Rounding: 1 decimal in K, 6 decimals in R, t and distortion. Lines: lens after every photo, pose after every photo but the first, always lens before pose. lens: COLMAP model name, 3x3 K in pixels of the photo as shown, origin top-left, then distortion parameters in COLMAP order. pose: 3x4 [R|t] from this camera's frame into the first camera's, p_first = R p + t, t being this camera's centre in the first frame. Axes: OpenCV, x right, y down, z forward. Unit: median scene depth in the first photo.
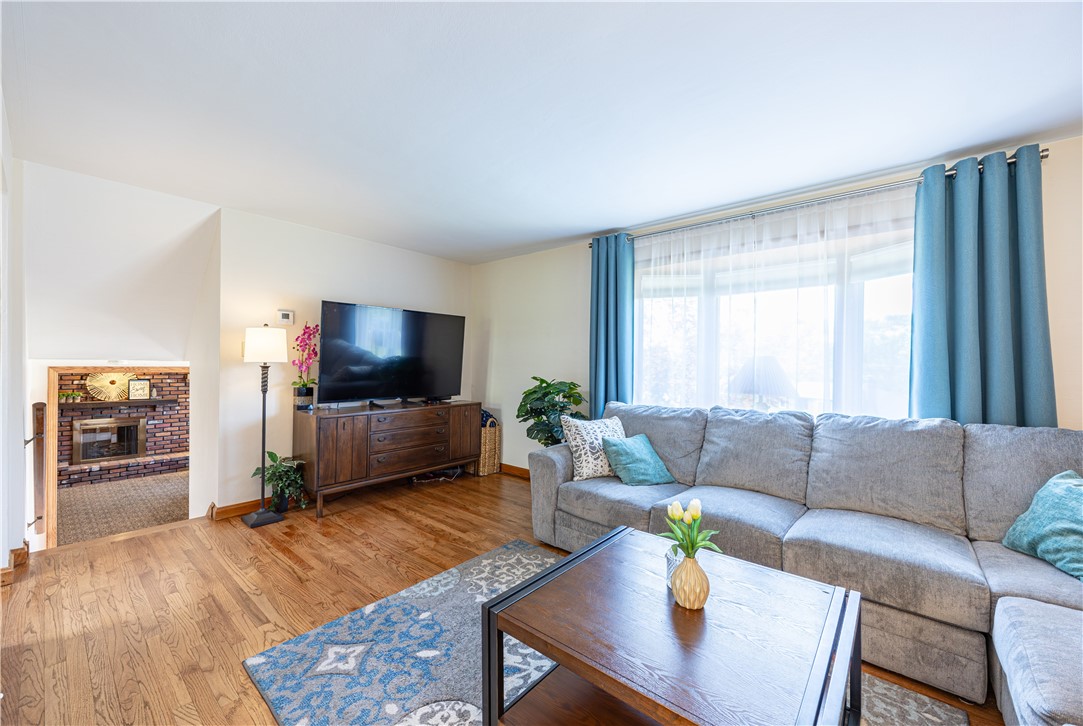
lens RADIAL K [[425.2, 0, 537.9], [0, 425.2, 364.4], [0, 0, 1]] dist [-0.010406, 0.000123]
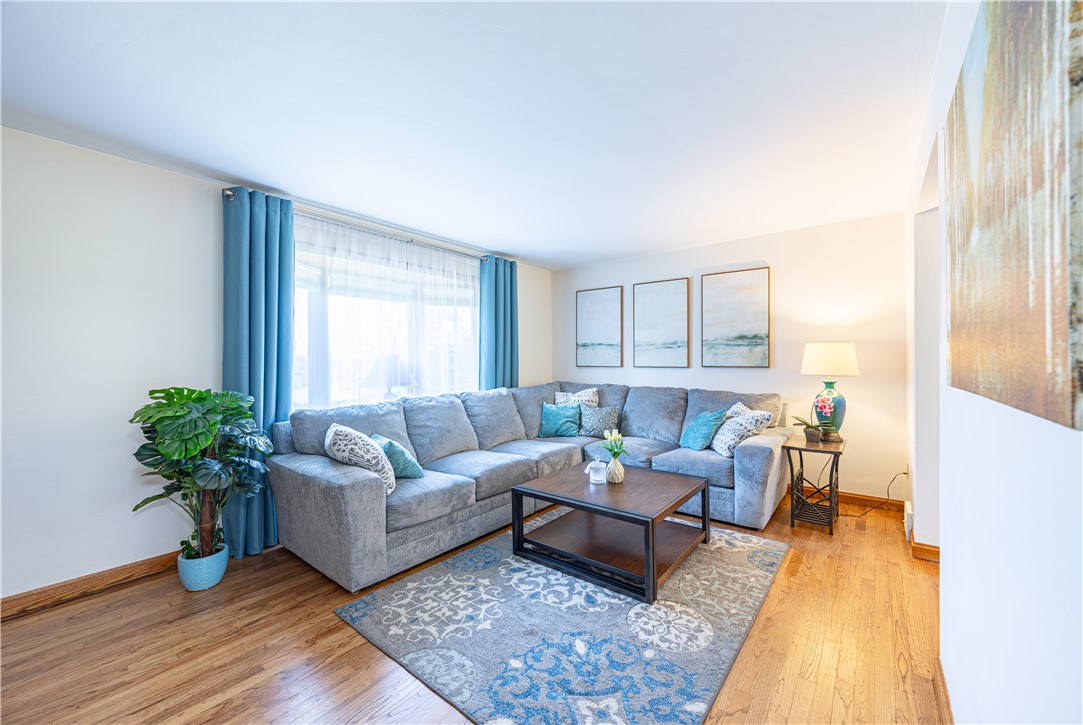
lens RADIAL K [[425.2, 0, 537.9], [0, 425.2, 363.9], [0, 0, 1]] dist [-0.010406, 0.000123]
pose [[-0.039418, -0.016727, 0.999083, -0.923290], [0.008526, 0.999818, 0.017076, -0.014412], [-0.999186, 0.009191, -0.039268, 0.825915]]
